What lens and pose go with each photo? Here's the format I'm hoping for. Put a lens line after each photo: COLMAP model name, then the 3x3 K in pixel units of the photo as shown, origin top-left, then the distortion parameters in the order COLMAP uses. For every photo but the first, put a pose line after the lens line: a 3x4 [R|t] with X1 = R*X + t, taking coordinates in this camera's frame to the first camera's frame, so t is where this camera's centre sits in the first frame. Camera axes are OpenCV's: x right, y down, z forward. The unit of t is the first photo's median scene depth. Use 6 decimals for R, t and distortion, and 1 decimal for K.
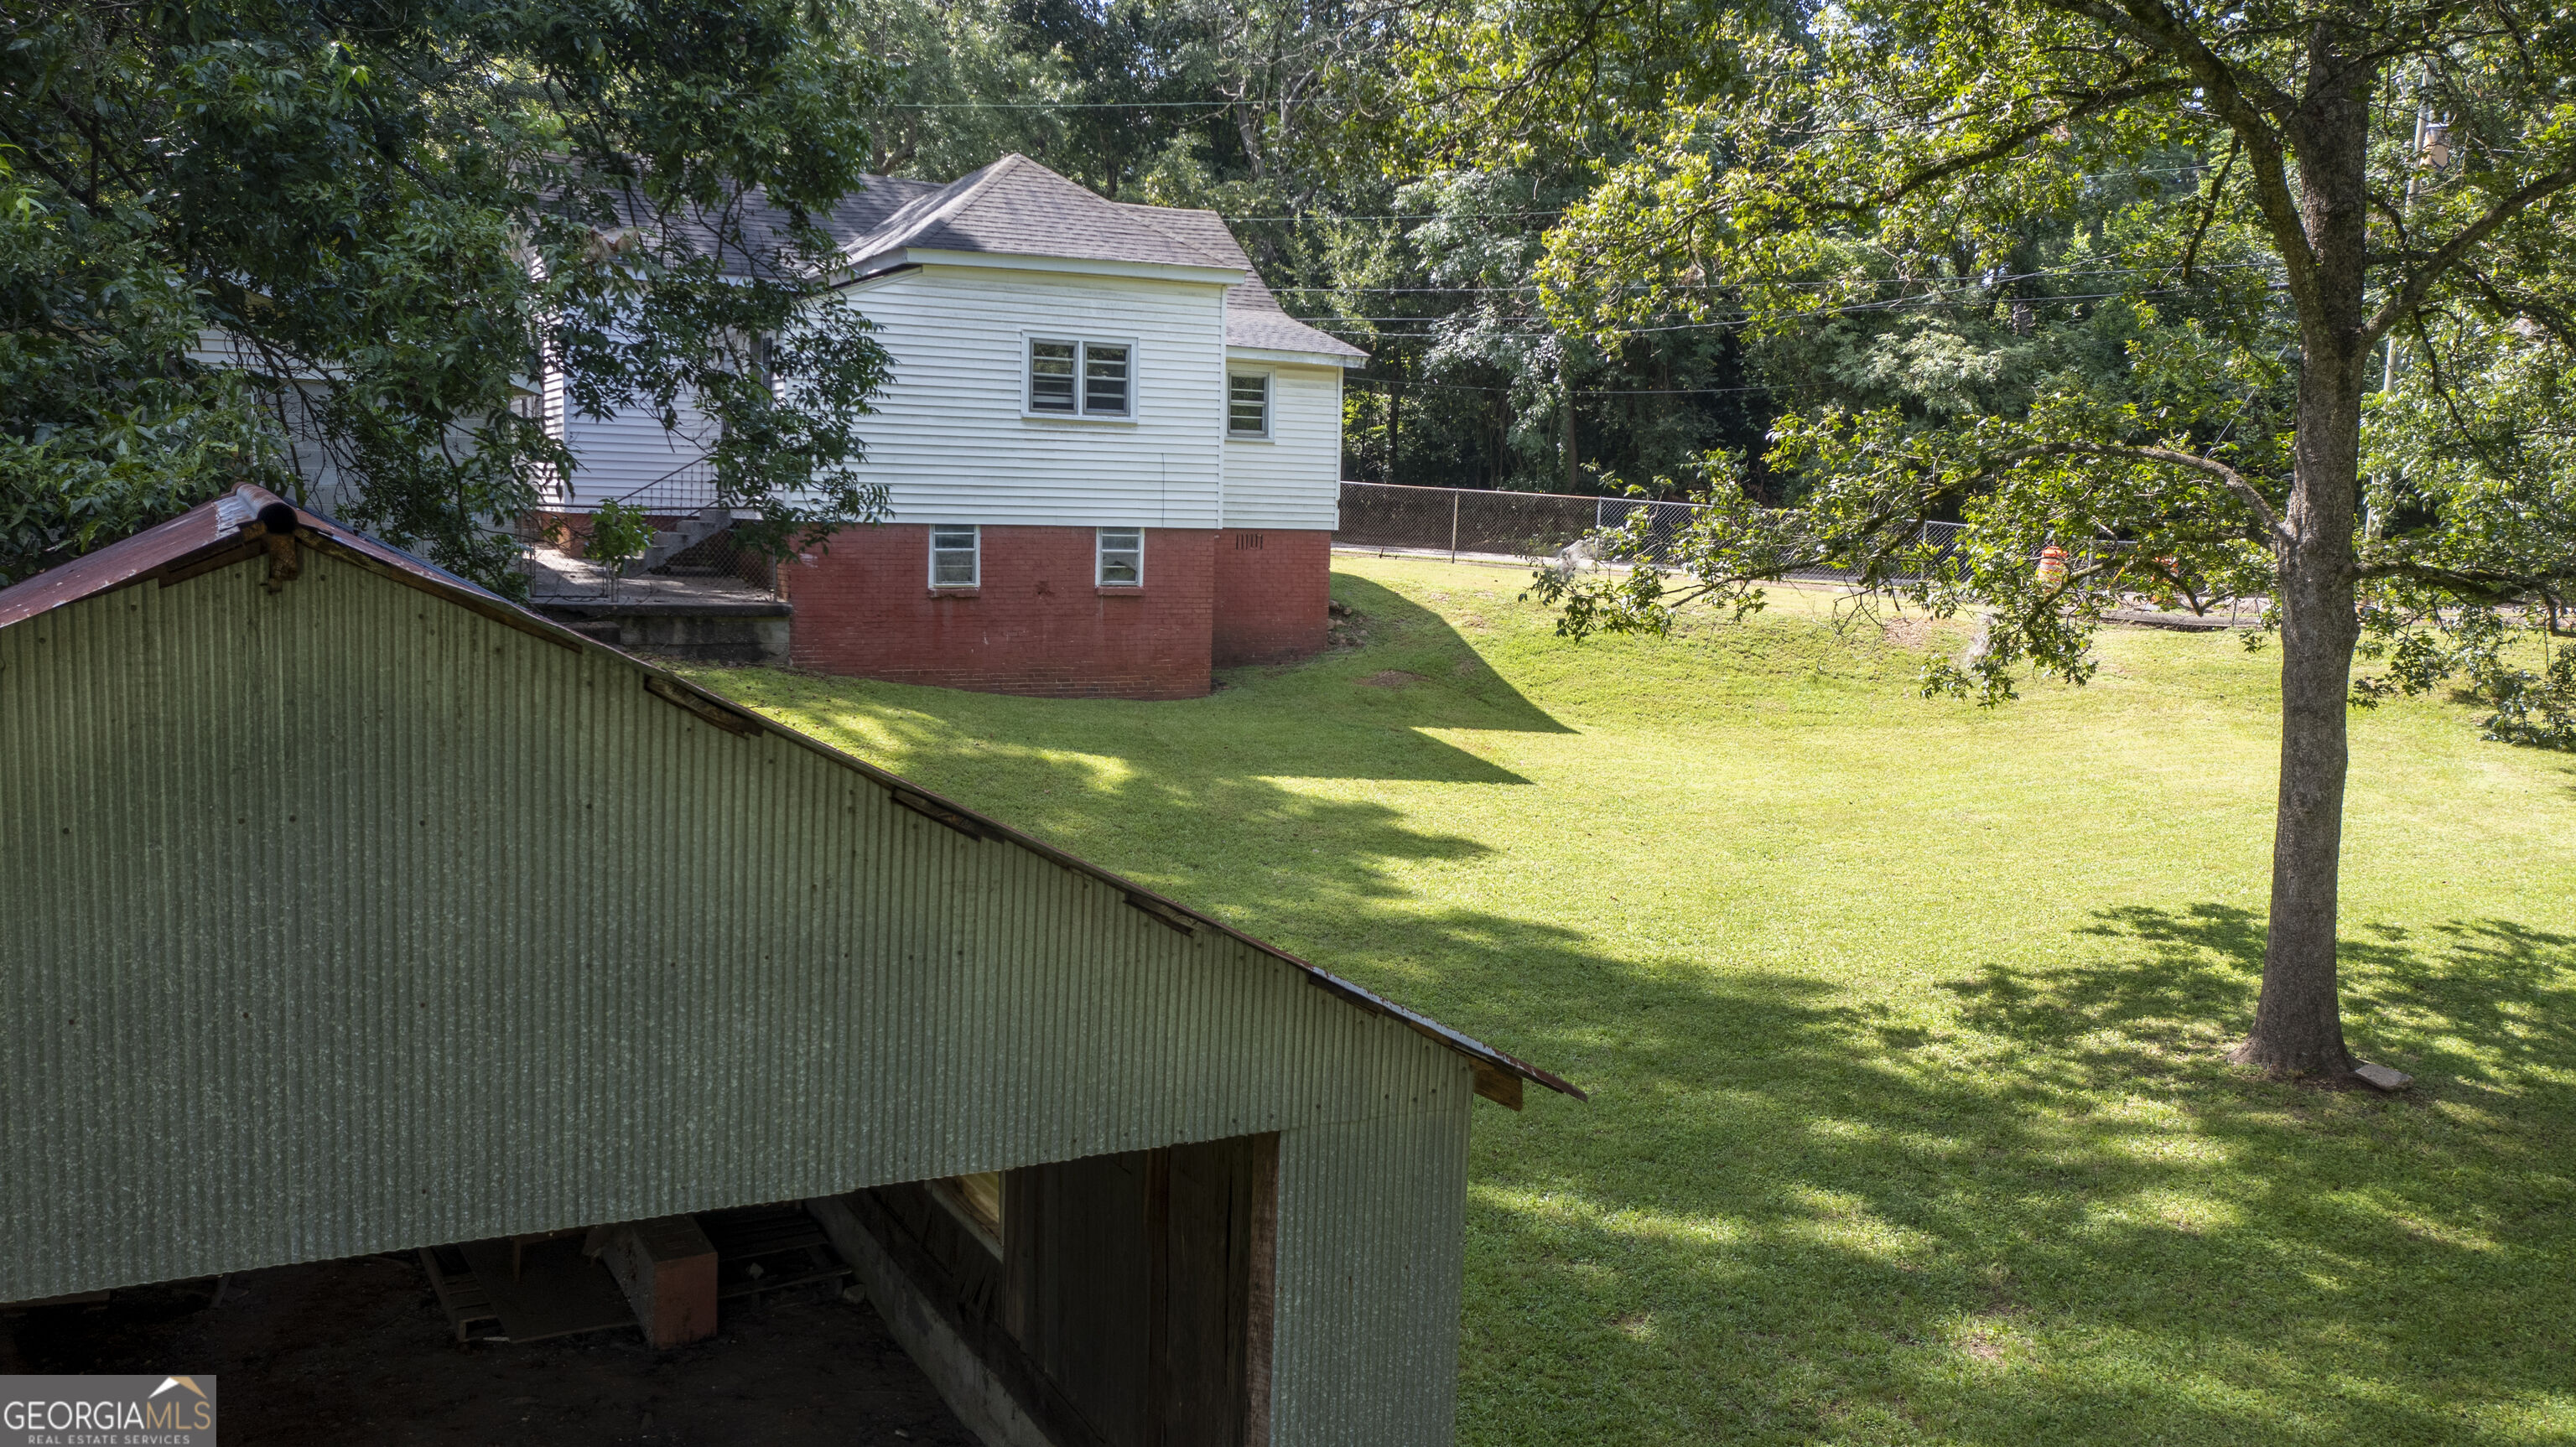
lens RADIAL K [[2040.4, 0, 1287.1], [0, 2040.4, 716.9], [0, 0, 1]] dist [-0.009509, 0.009946]
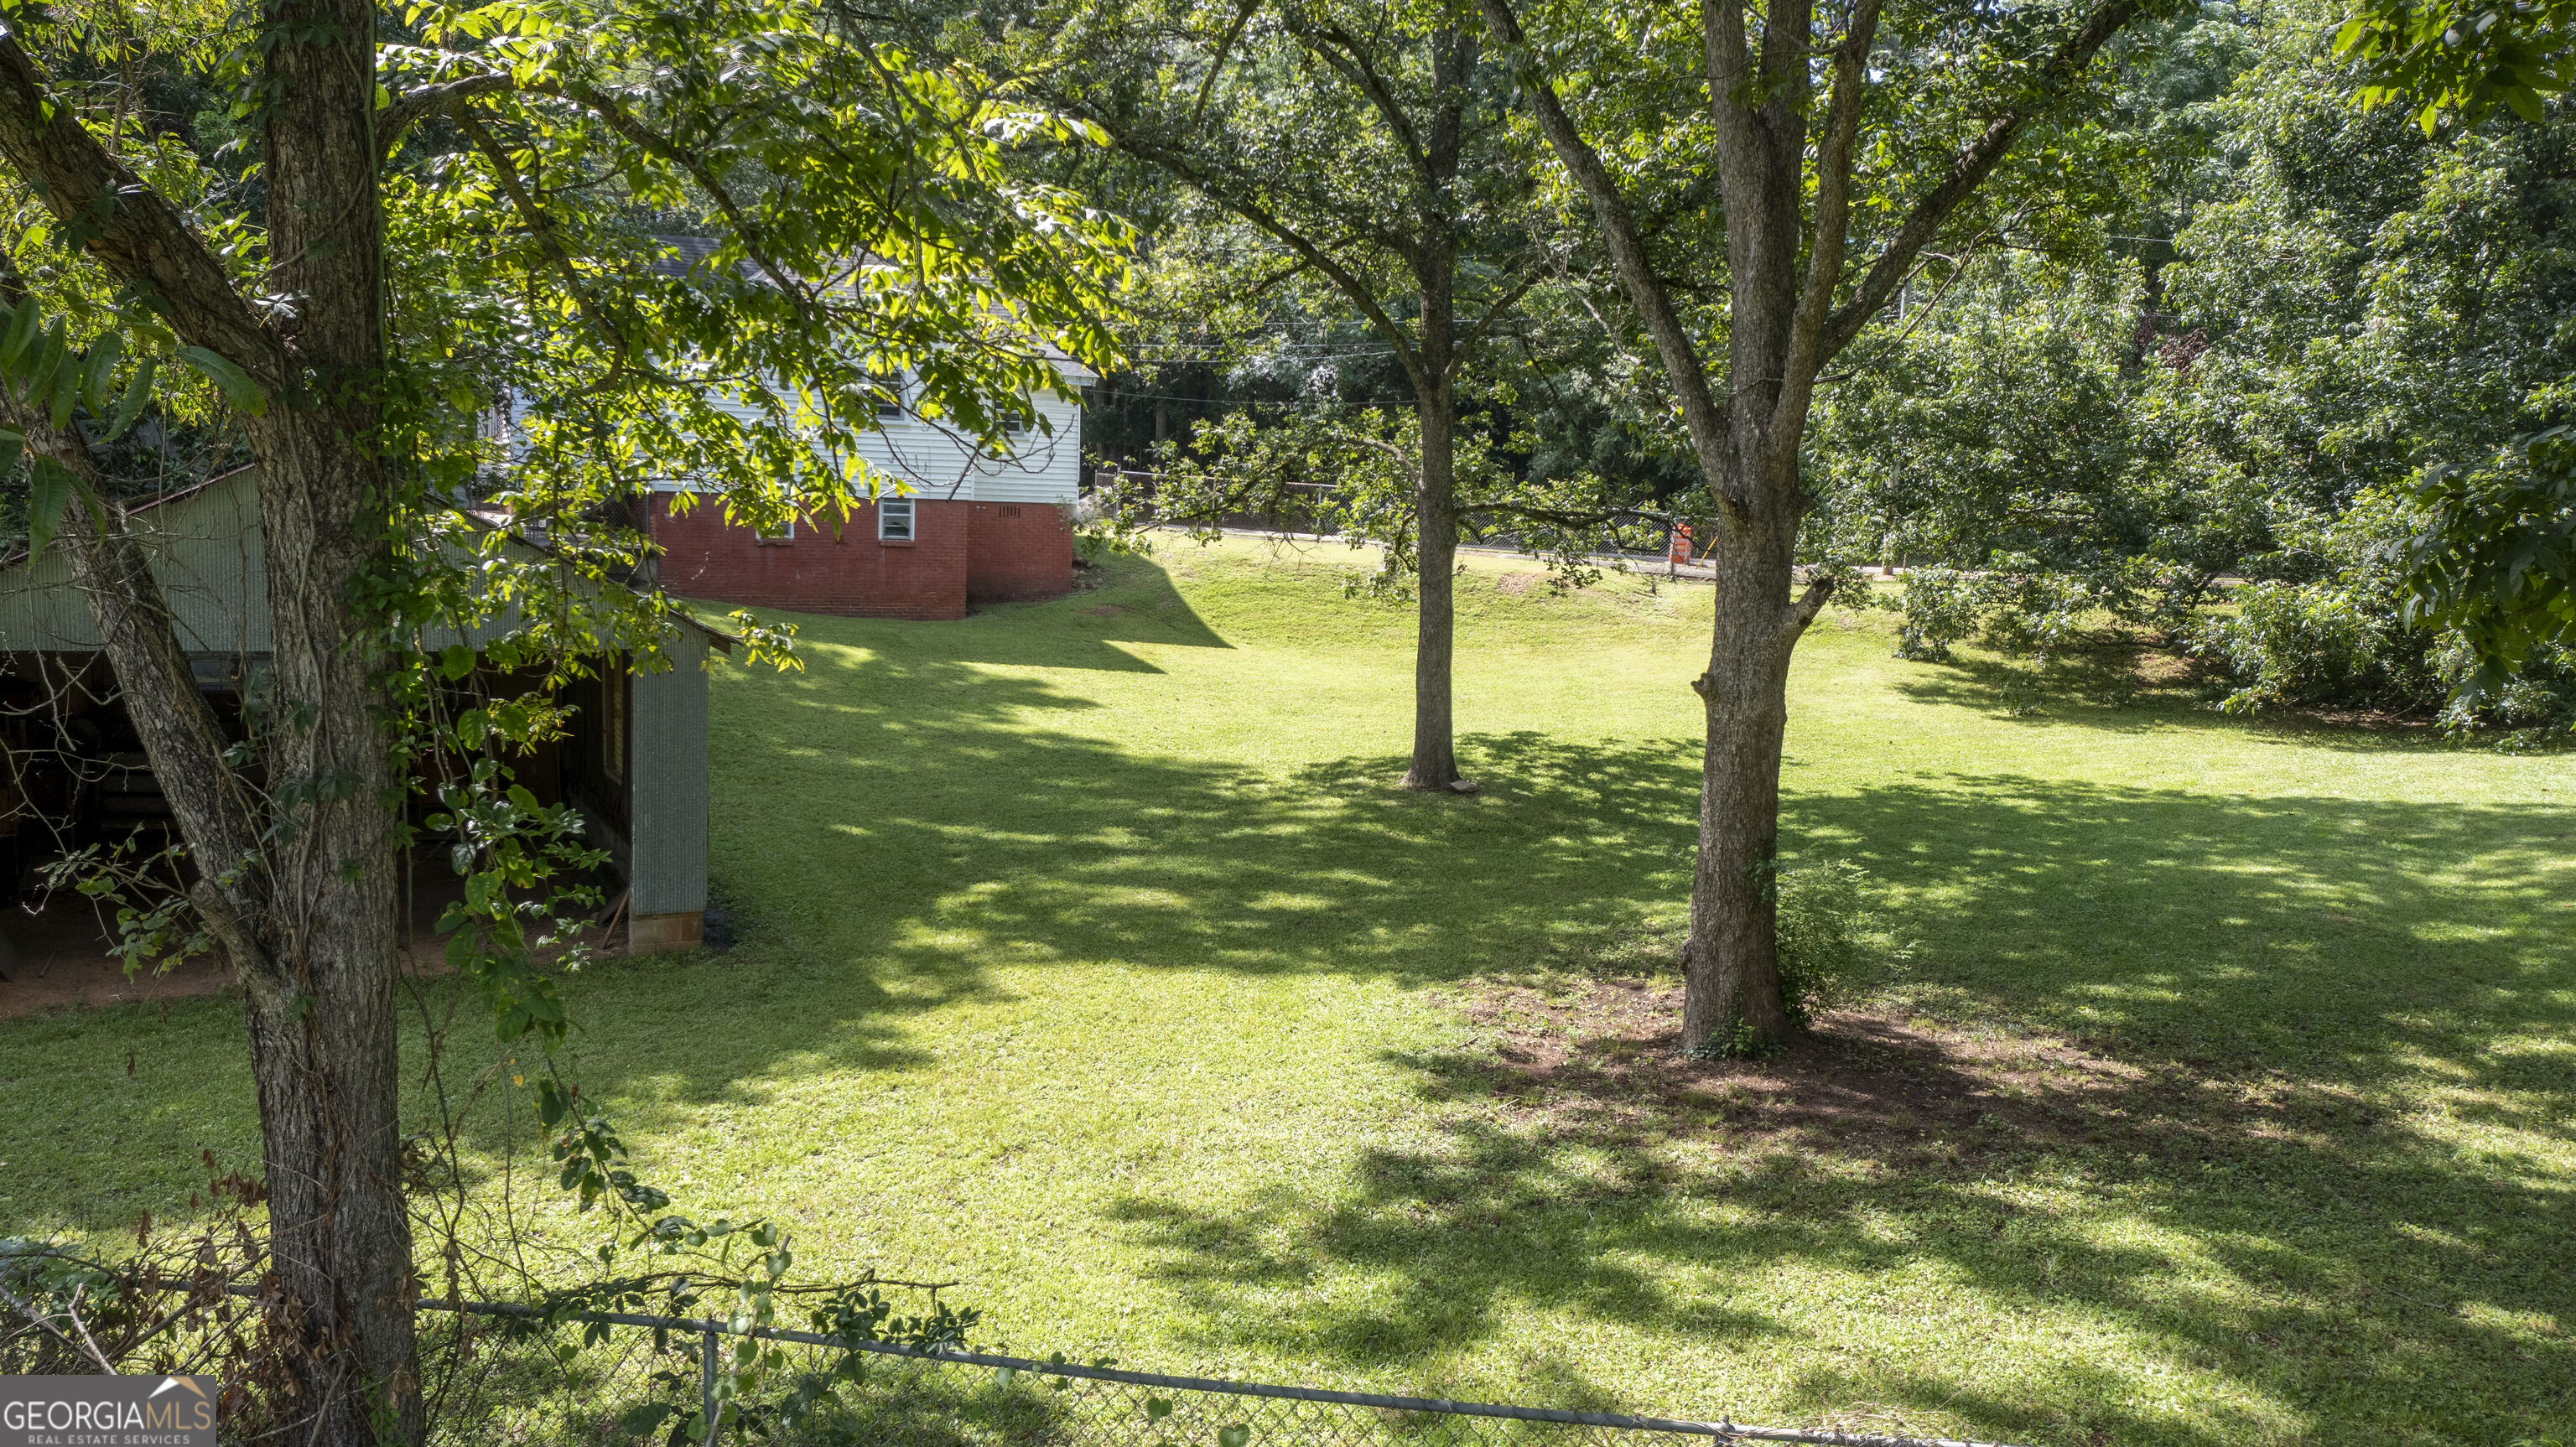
lens RADIAL K [[2040.4, 0, 1278.0], [0, 2040.4, 732.5], [0, 0, 1]] dist [-0.009509, 0.009946]
pose [[0.999828, 0.005823, -0.017595, 0.216685], [-0.005753, 0.999975, 0.004046, 0.065246], [0.017618, -0.003944, 0.999837, -0.433529]]
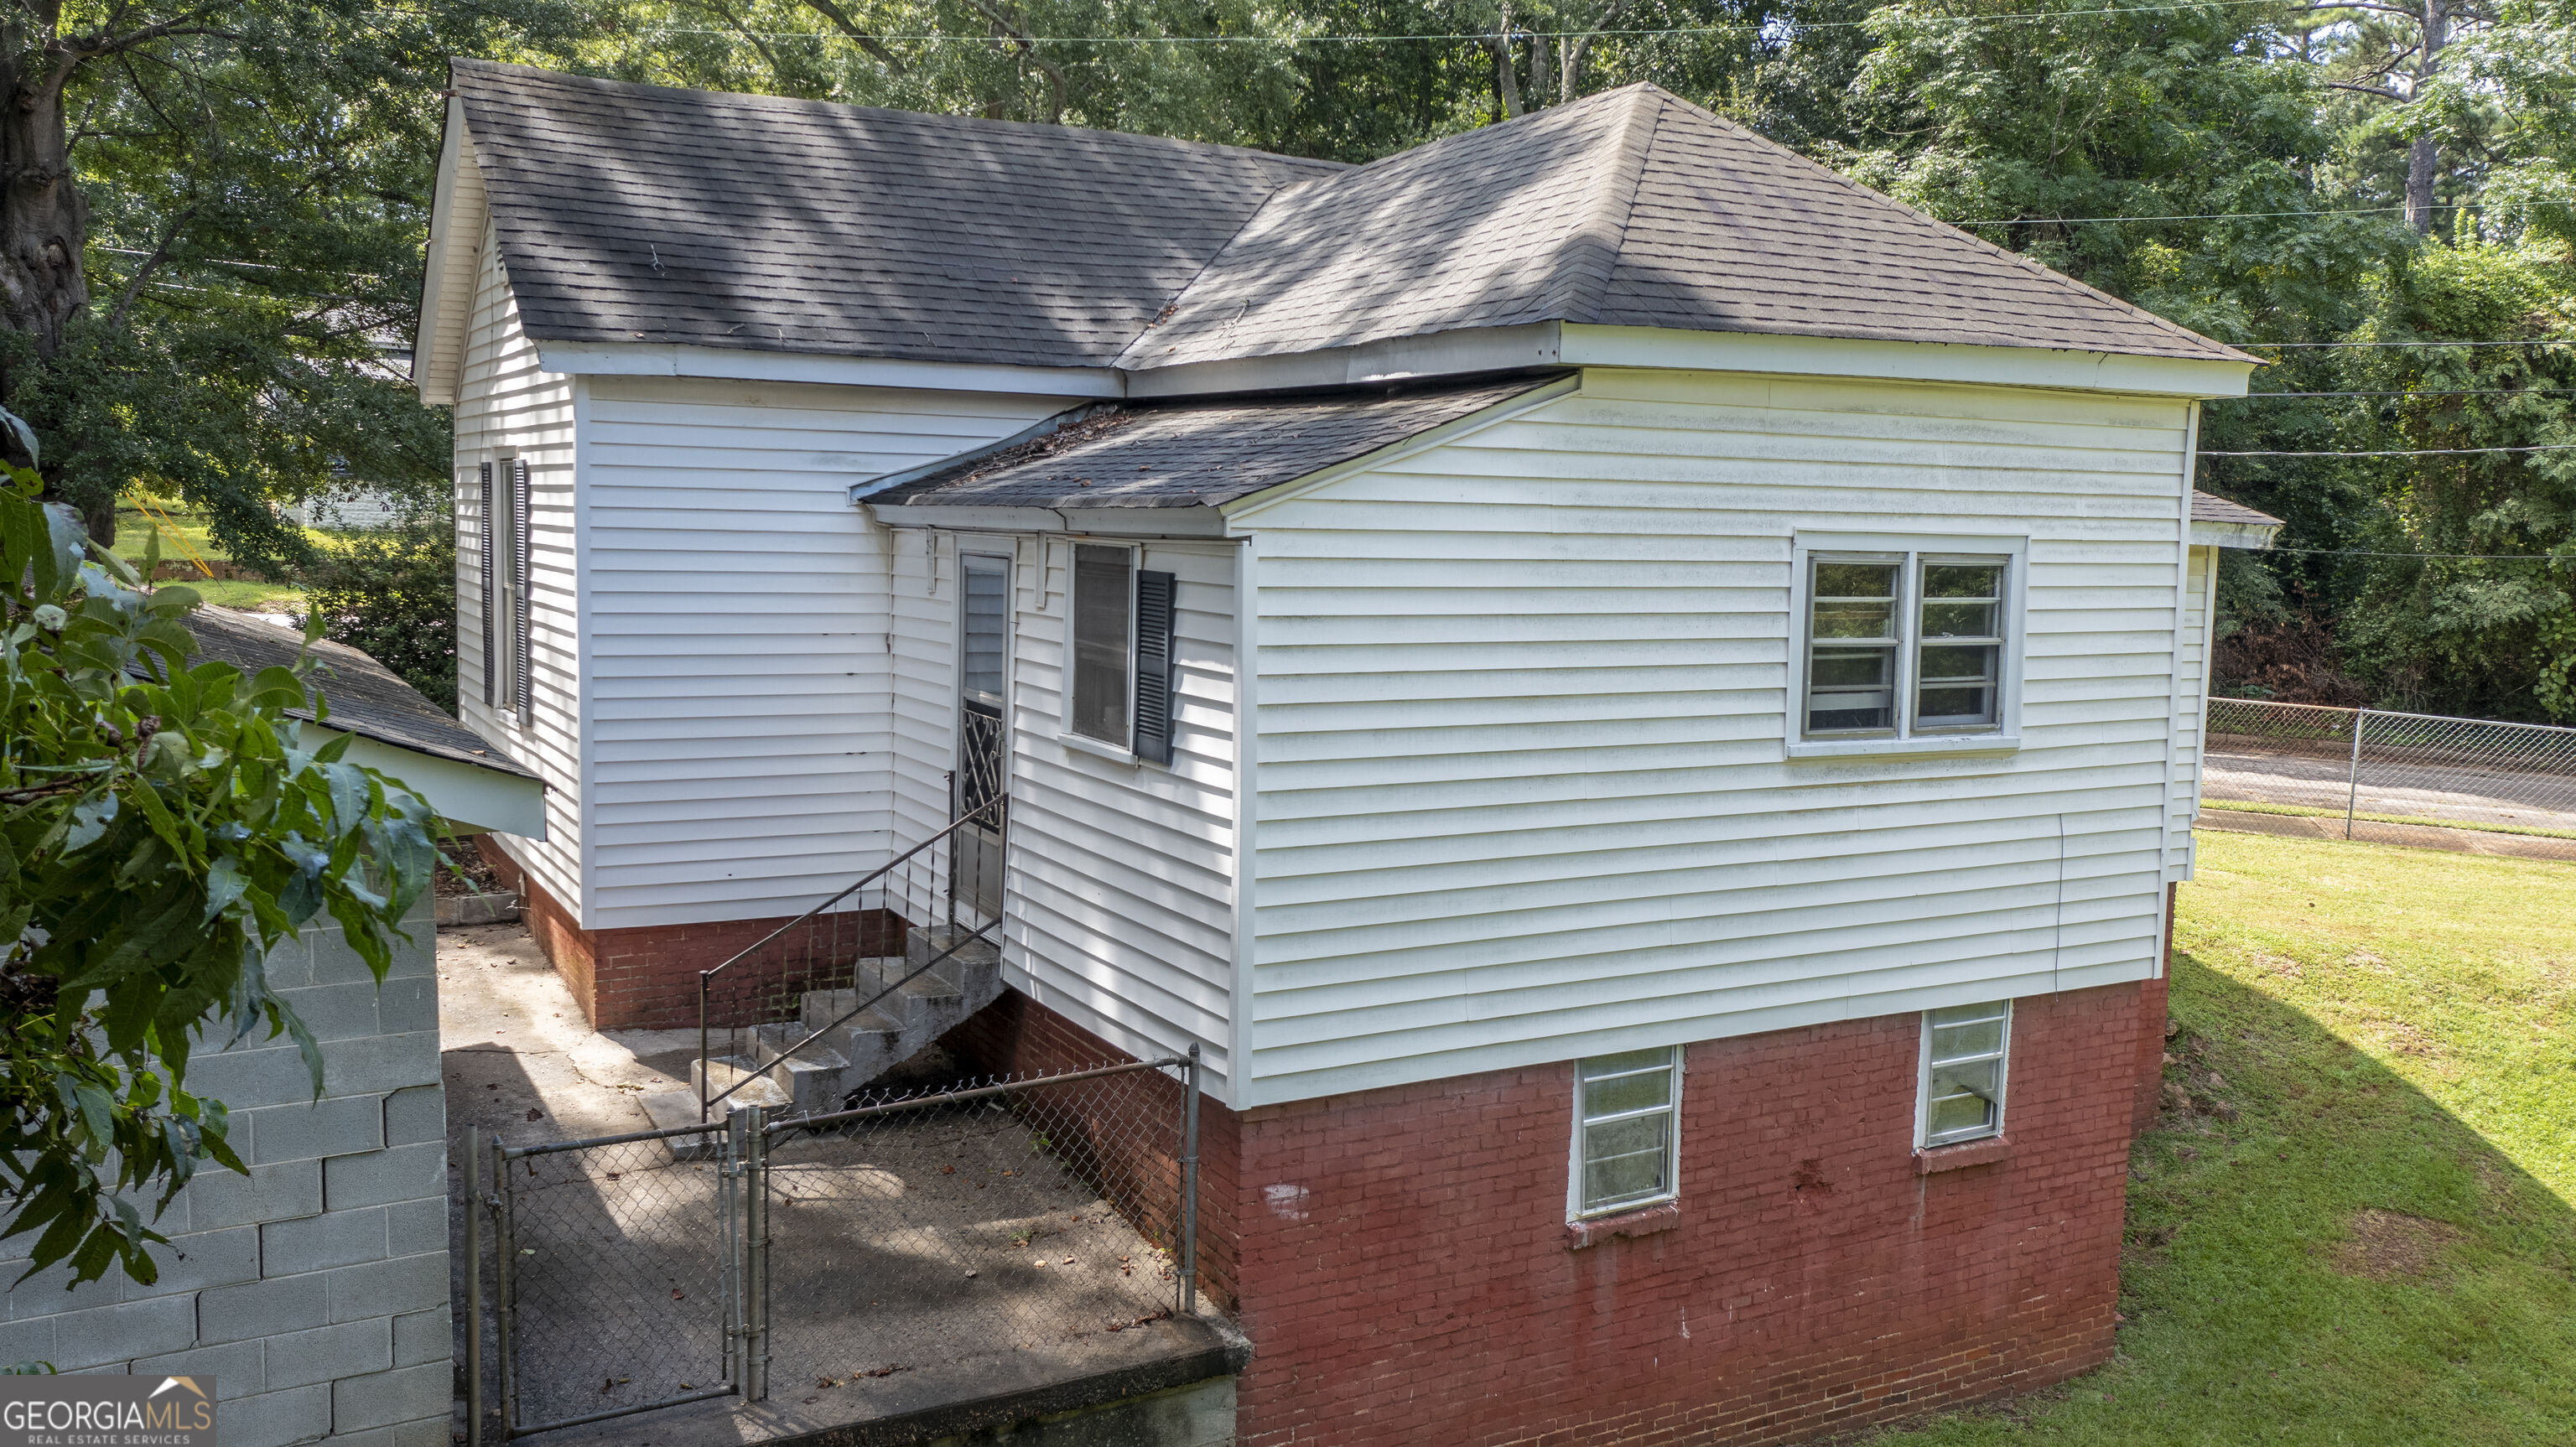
lens RADIAL K [[2040.4, 0, 1280.3], [0, 2040.4, 717.2], [0, 0, 1]] dist [-0.009509, 0.009946]
pose [[0.999922, -0.003517, 0.011949, -0.228698], [0.003501, 0.999993, 0.001386, -0.154454], [-0.011954, -0.001344, 0.999928, 0.614063]]
